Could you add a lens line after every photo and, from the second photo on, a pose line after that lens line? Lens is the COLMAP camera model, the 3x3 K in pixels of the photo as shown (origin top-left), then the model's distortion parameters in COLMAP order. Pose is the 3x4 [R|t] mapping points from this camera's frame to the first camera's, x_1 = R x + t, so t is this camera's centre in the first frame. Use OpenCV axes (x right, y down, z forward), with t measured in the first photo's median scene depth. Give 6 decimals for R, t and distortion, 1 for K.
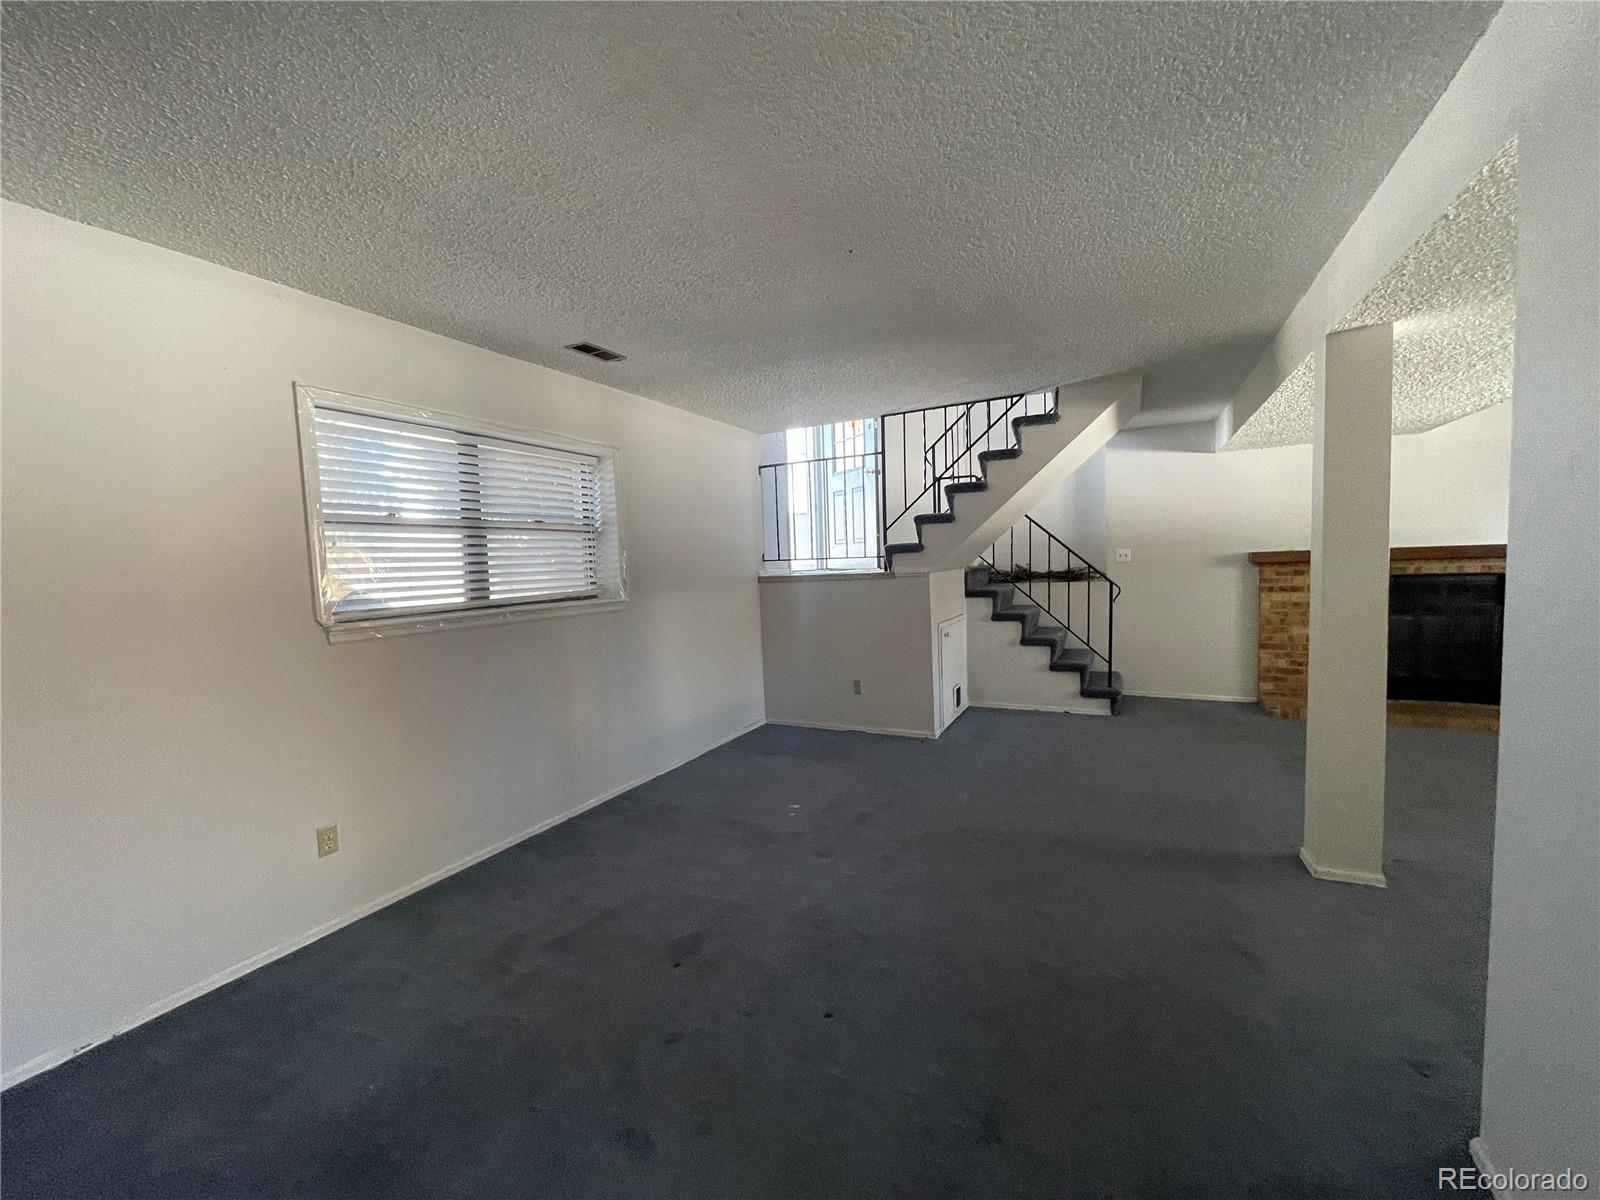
lens RADIAL K [[641.0, 0, 789.7], [0, 641.0, 606.5], [0, 0, 1]] dist [-0.005339, 0.001496]
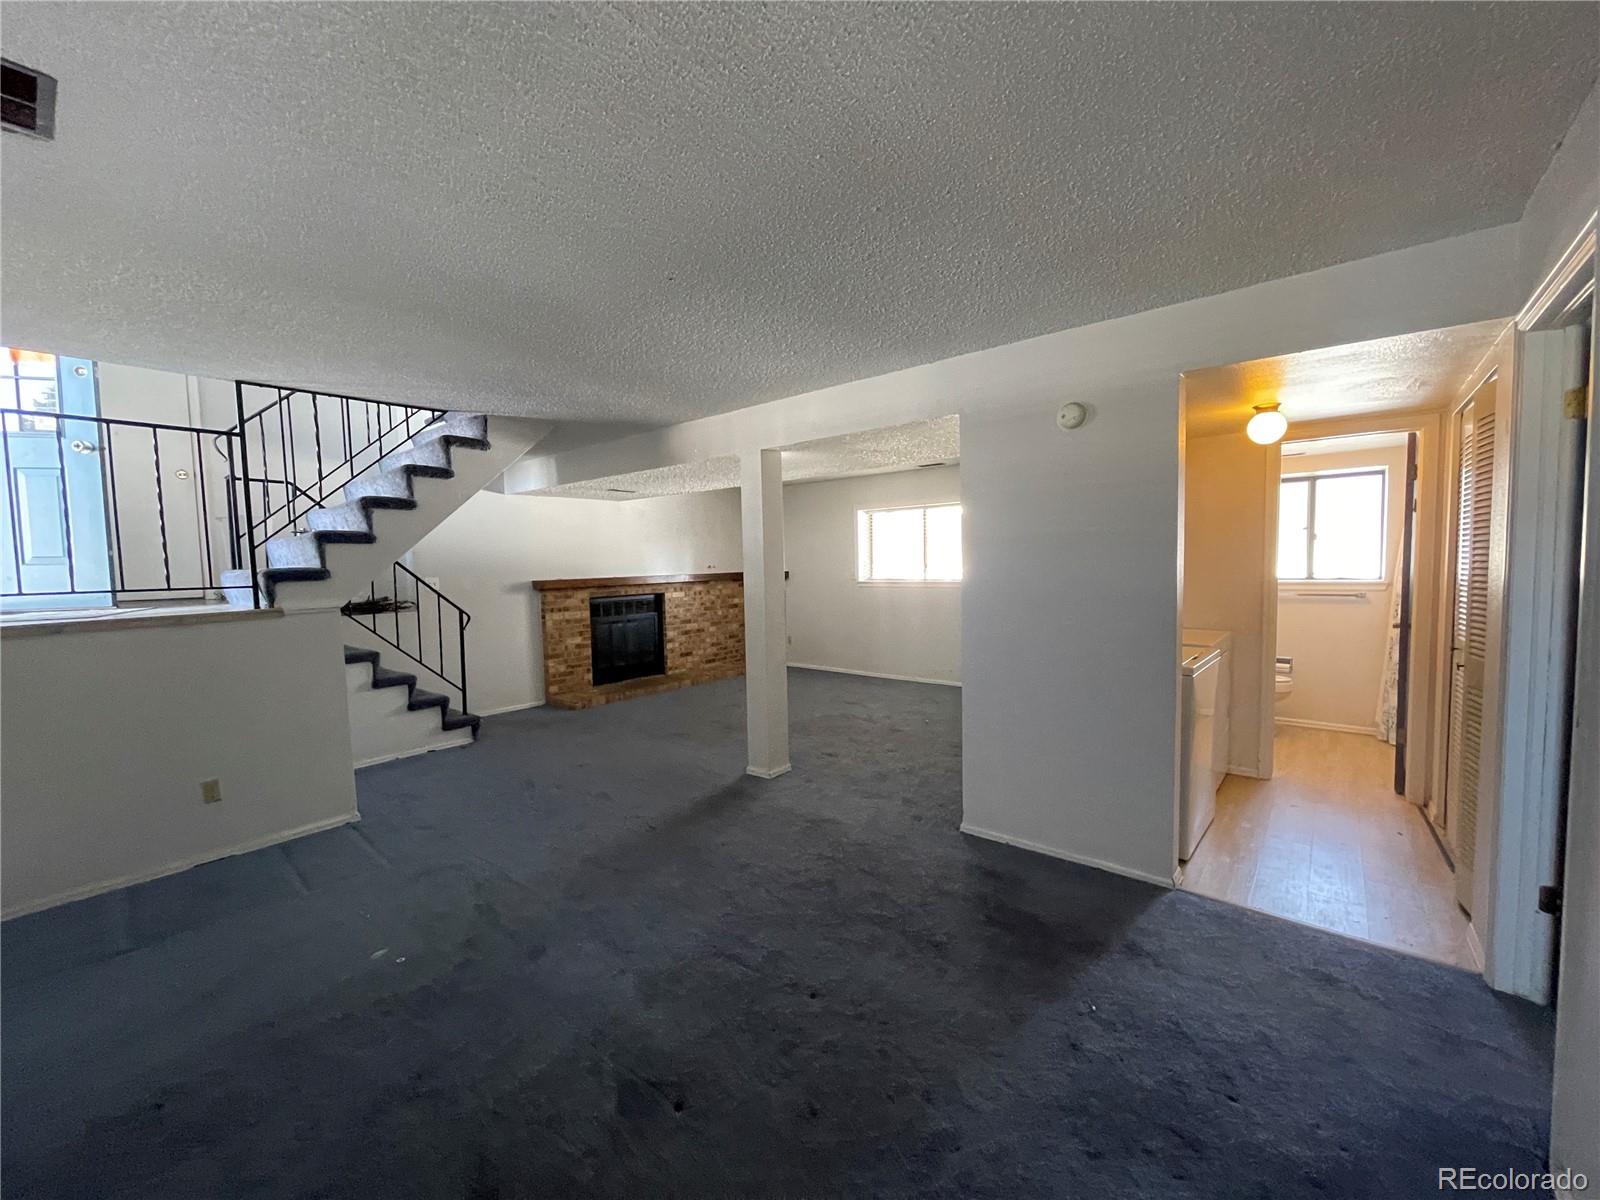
lens RADIAL K [[641.0, 0, 799.1], [0, 641.0, 599.4], [0, 0, 1]] dist [-0.005339, 0.001496]
pose [[0.216331, -0.028204, 0.975912, -0.362261], [0.084435, 0.996378, 0.010079, -0.020370], [-0.972662, 0.080221, 0.217929, 0.263036]]
